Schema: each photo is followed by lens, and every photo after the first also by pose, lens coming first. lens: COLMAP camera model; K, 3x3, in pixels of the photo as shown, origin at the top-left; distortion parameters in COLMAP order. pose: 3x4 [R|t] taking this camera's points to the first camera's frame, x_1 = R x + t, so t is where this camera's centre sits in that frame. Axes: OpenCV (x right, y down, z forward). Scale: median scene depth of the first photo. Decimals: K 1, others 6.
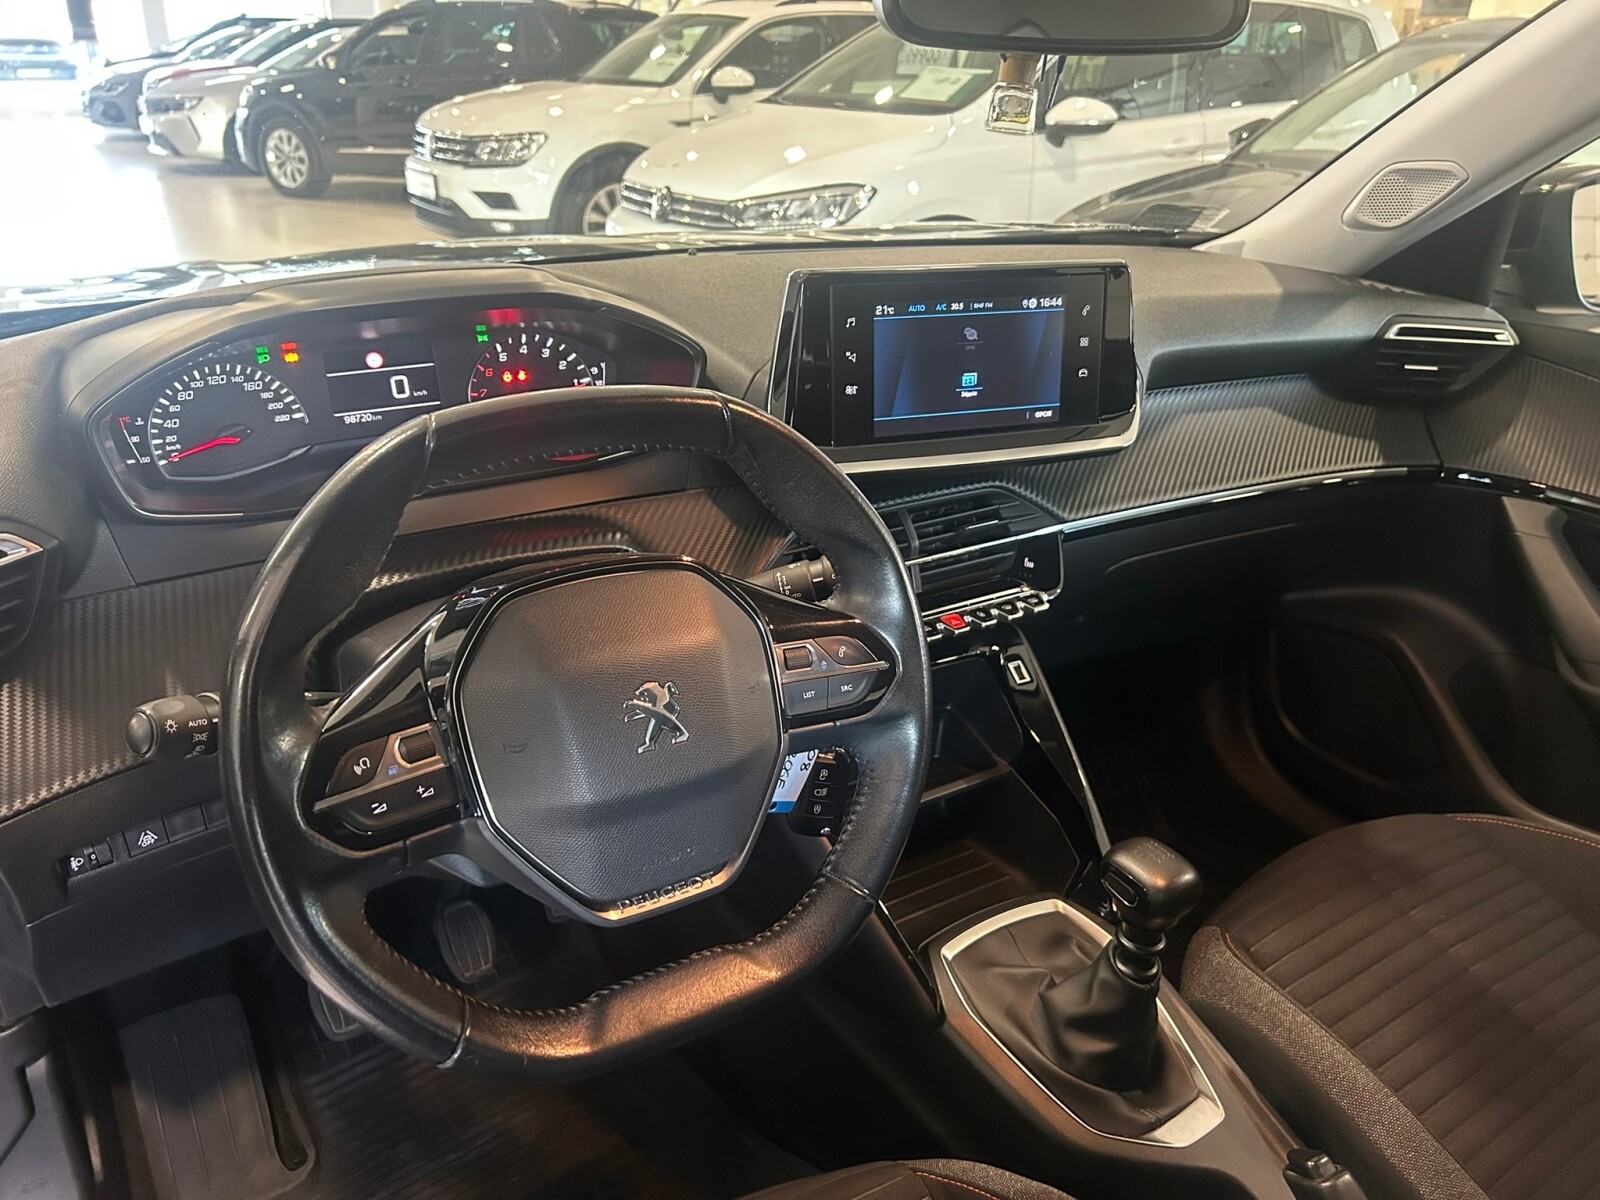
lens RADIAL K [[1446.5, 0, 799.7], [0, 1446.5, 506.1], [0, 0, 1]] dist [0.123916, -0.003140]
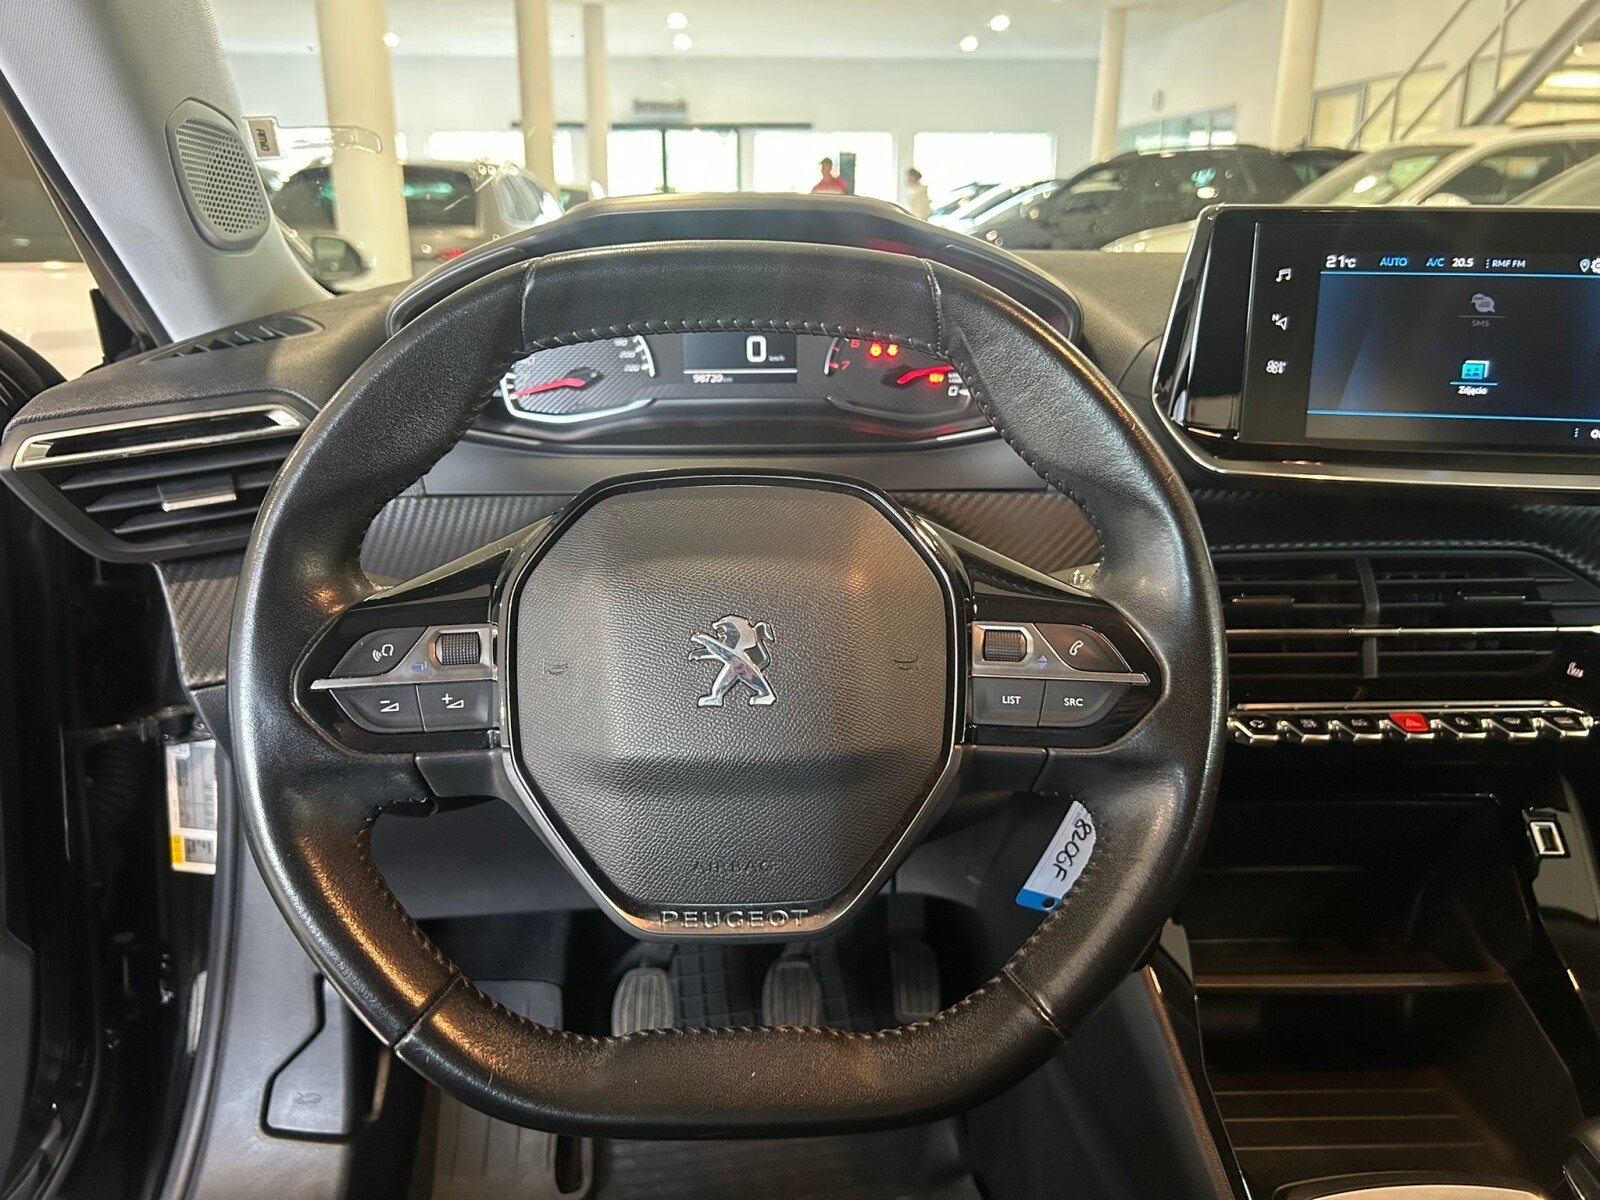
lens RADIAL K [[1446.5, 0, 799.7], [0, 1446.5, 506.1], [0, 0, 1]] dist [0.123916, -0.003140]
pose [[0.878344, 0.095988, -0.468293, 0.172632], [-0.155391, 0.983762, -0.089809, 0.088098], [0.452068, 0.151652, 0.878997, 0.253843]]
